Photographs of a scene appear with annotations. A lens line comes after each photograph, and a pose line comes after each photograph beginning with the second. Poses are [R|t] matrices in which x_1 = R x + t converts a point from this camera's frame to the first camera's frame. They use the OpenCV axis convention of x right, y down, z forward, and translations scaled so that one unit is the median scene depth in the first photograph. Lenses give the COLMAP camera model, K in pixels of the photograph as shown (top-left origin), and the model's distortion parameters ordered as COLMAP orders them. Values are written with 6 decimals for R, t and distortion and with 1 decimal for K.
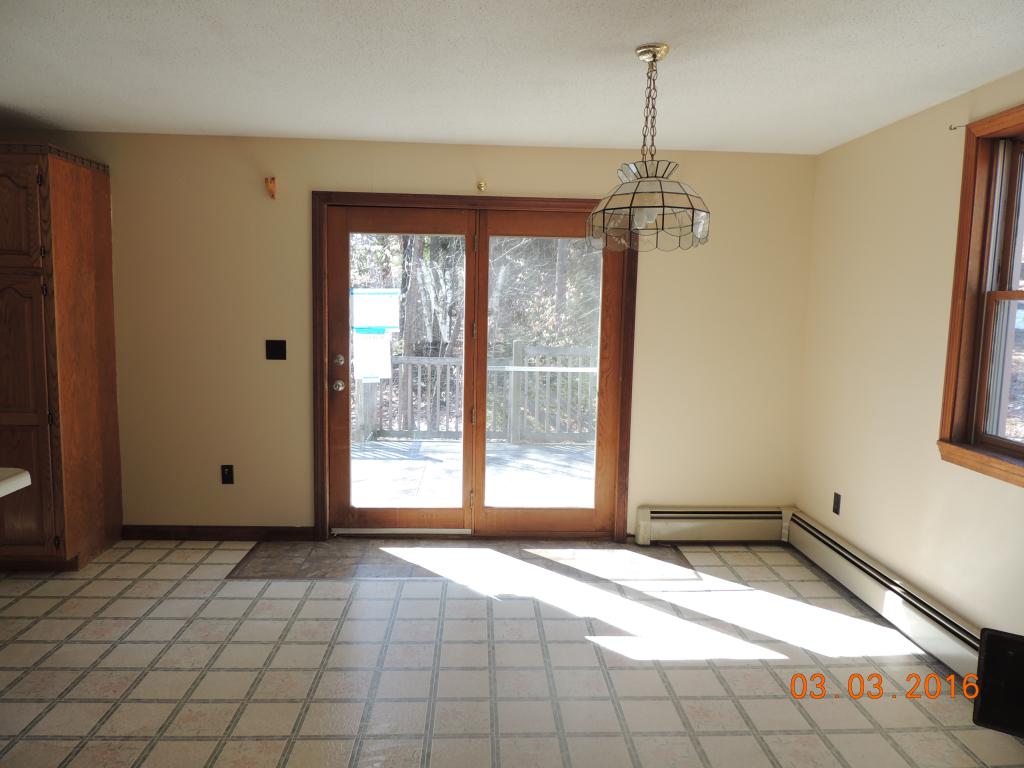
lens RADIAL K [[738.1, 0, 512.0], [0, 738.1, 384.0], [0, 0, 1]] dist [-0.022737, -0.000287]
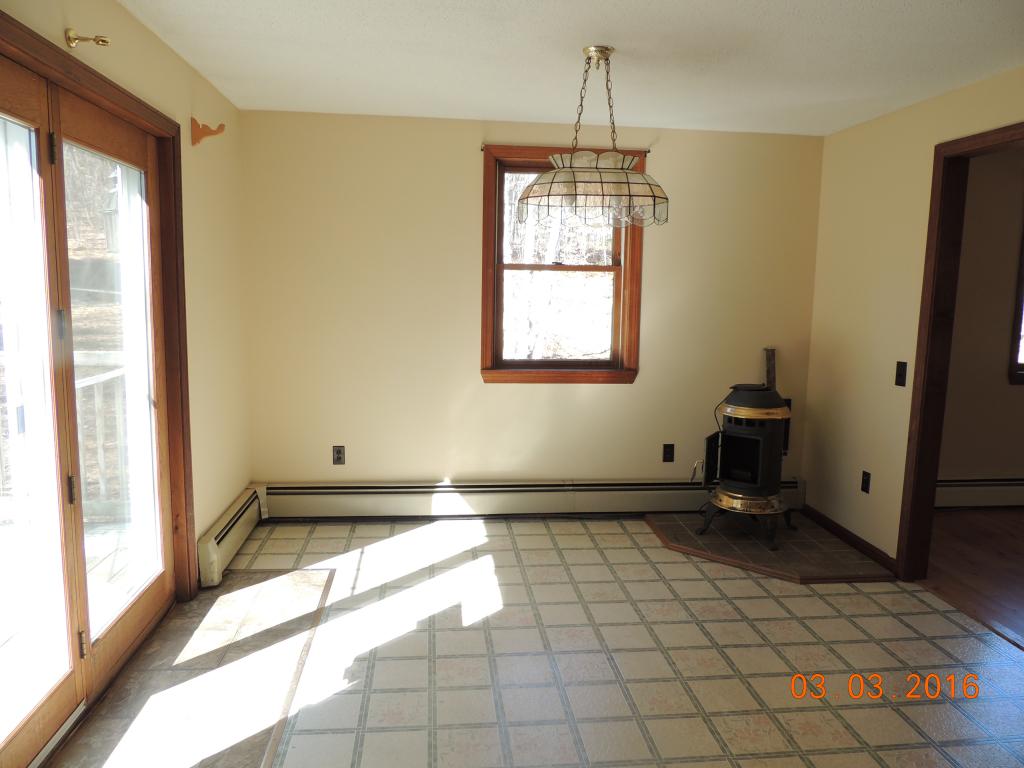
lens RADIAL K [[738.1, 0, 512.0], [0, 738.1, 384.0], [0, 0, 1]] dist [-0.022737, -0.000287]
pose [[-0.059994, -0.152688, 0.986452, -0.757695], [0.101038, 0.982227, 0.158179, -0.102049], [-0.993072, 0.109159, -0.043501, 0.952215]]
